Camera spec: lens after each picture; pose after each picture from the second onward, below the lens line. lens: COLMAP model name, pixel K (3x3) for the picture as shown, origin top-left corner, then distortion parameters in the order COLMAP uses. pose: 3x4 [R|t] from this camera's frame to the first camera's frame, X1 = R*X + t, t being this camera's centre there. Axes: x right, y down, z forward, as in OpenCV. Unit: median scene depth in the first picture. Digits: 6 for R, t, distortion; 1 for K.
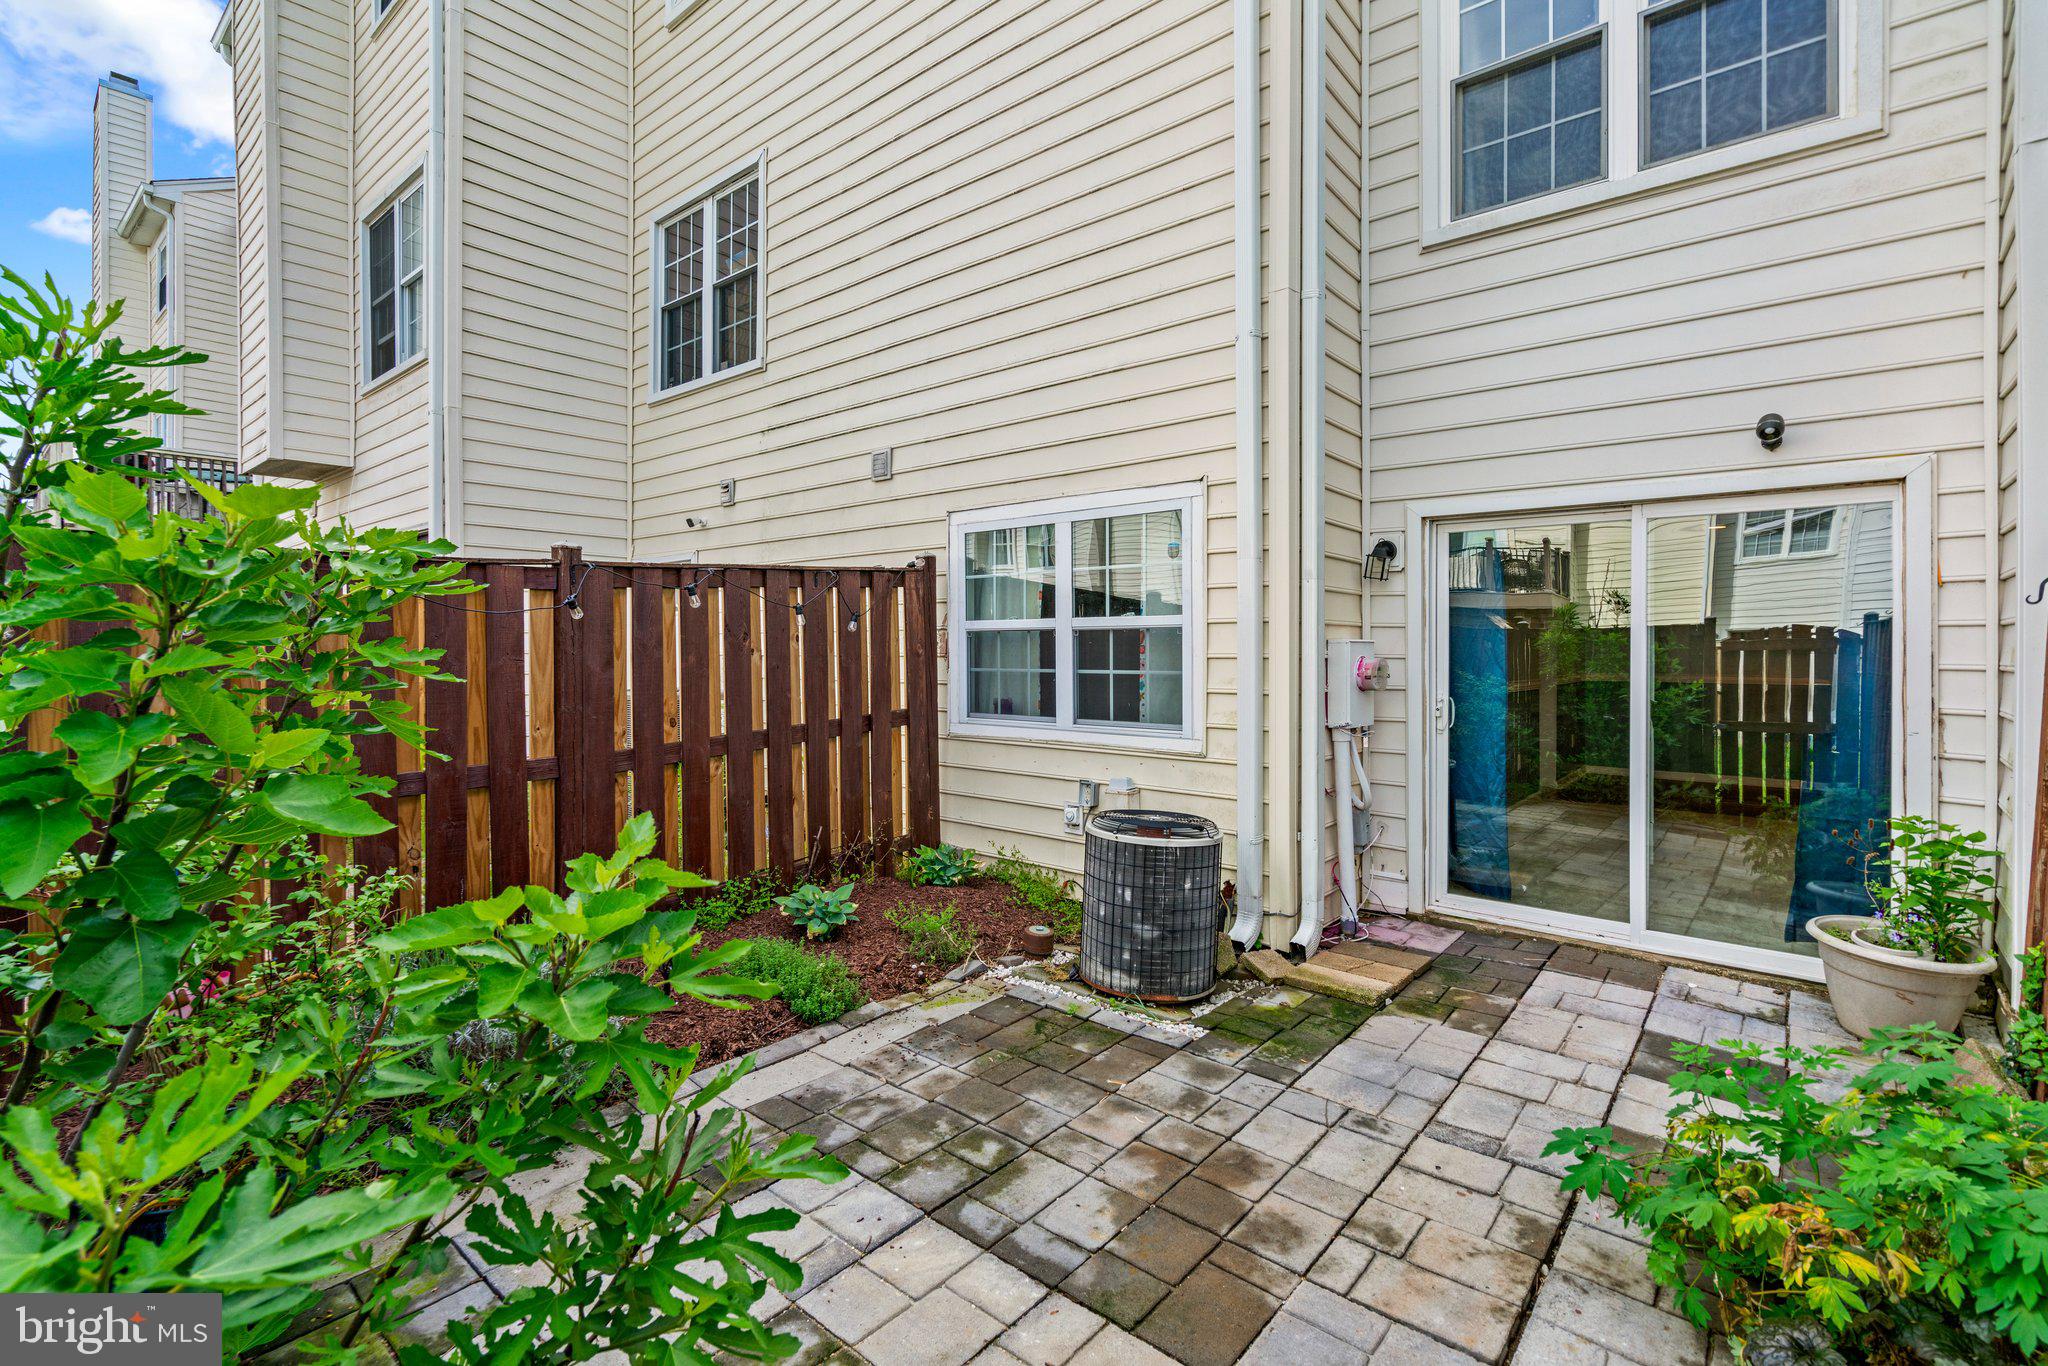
lens RADIAL K [[916.2, 0, 1065.1], [0, 916.2, 647.8], [0, 0, 1]] dist [0.001131, 0.000123]
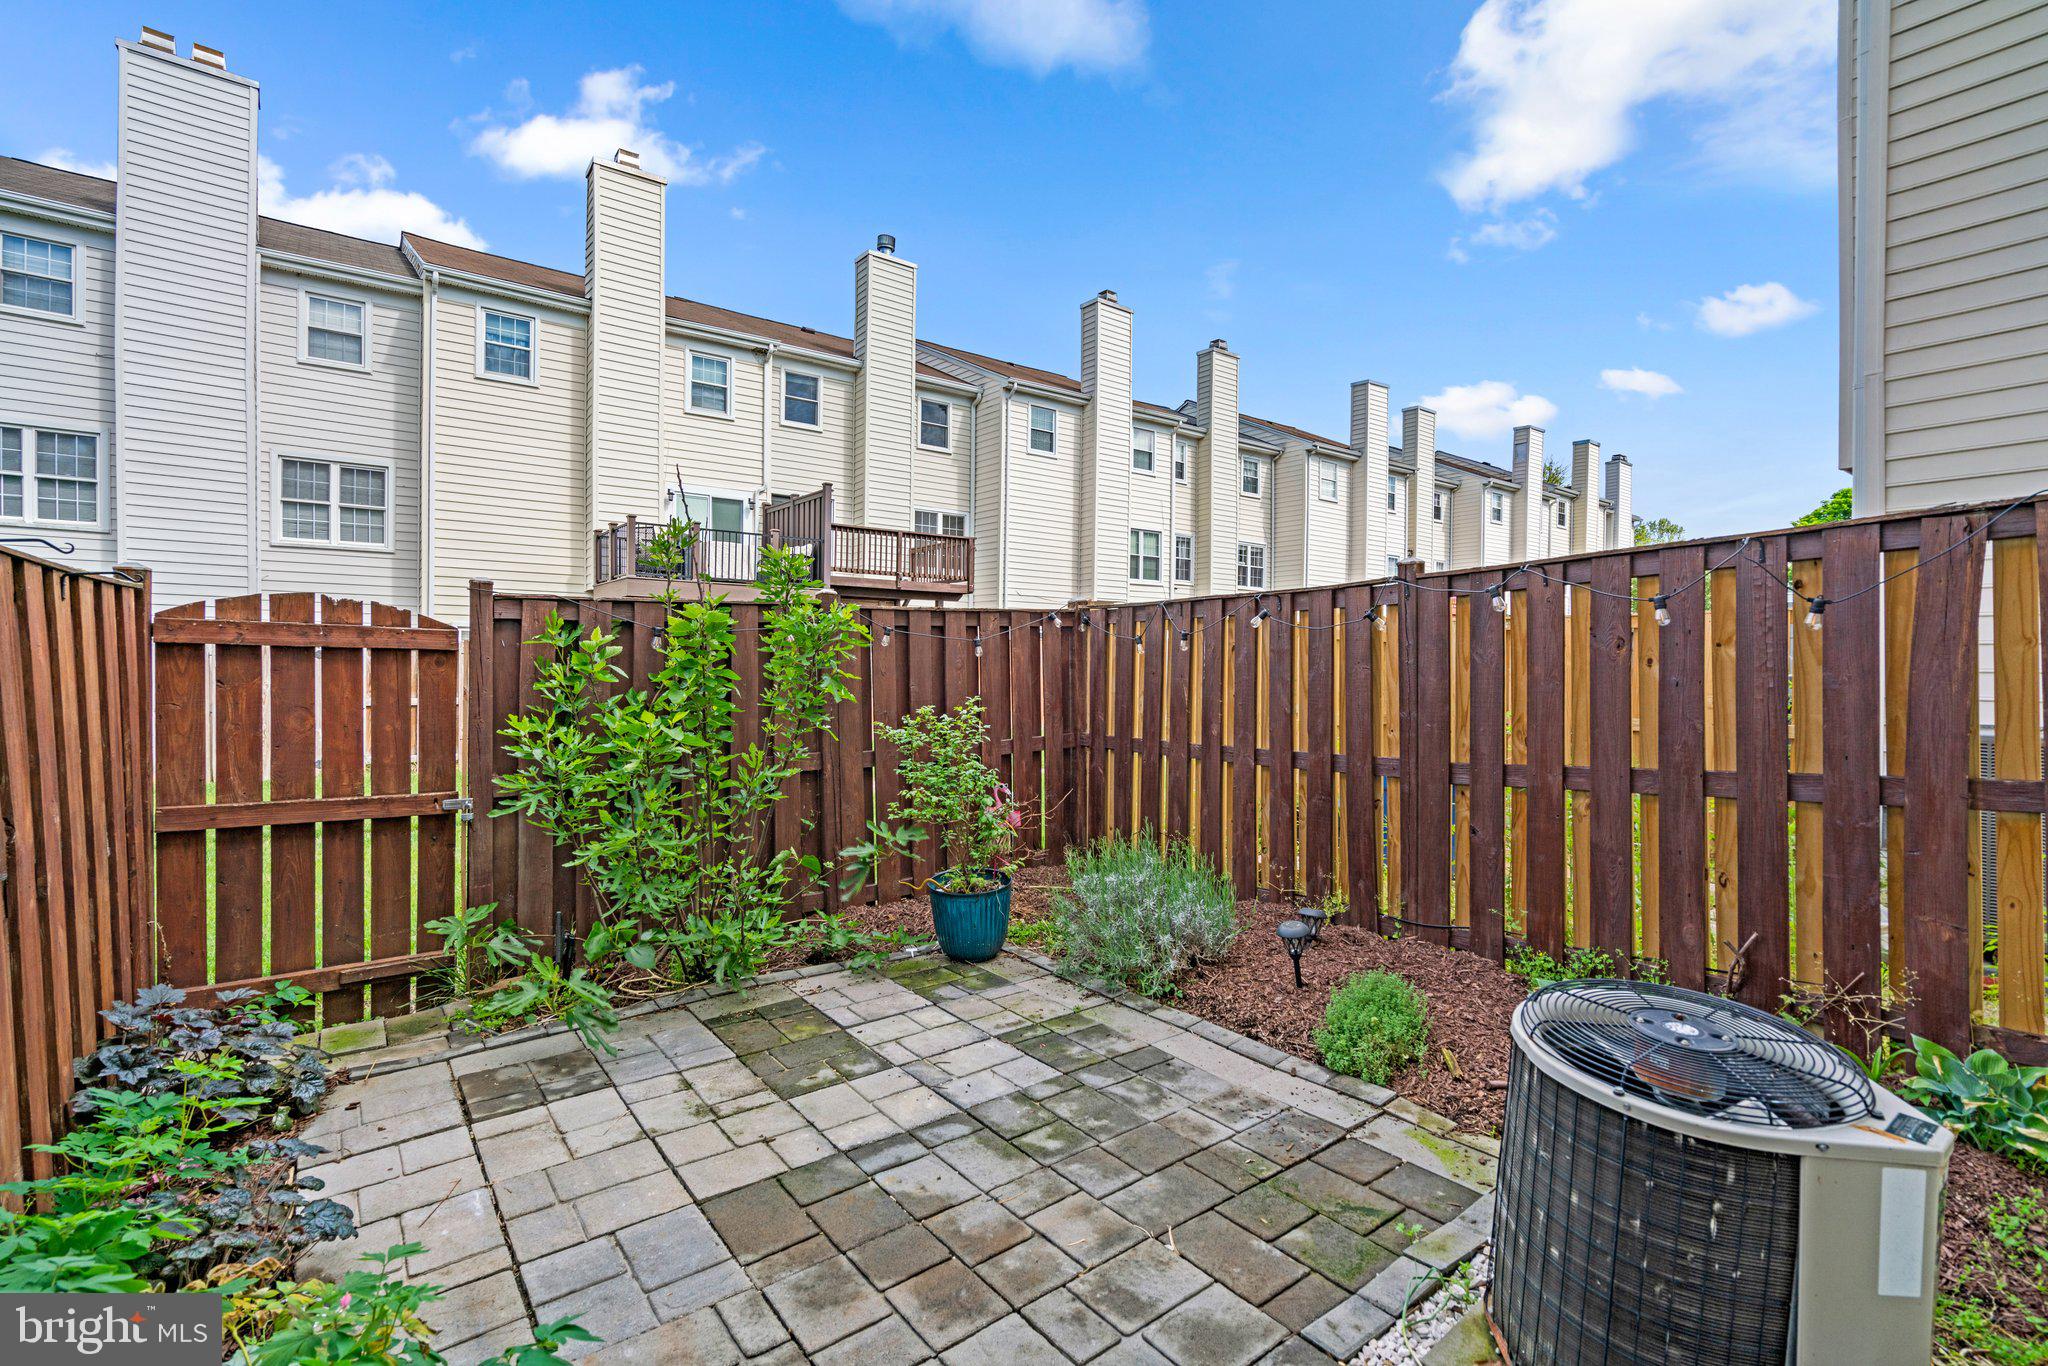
lens RADIAL K [[929.3, 0, 1016.0], [0, 929.3, 681.4], [0, 0, 1]] dist [0.005317, 0.000579]
pose [[-0.237228, 0.011893, -0.971381, 0.892143], [-0.005614, 0.999892, 0.013614, 0.016732], [0.971438, 0.008683, -0.237136, 1.157484]]
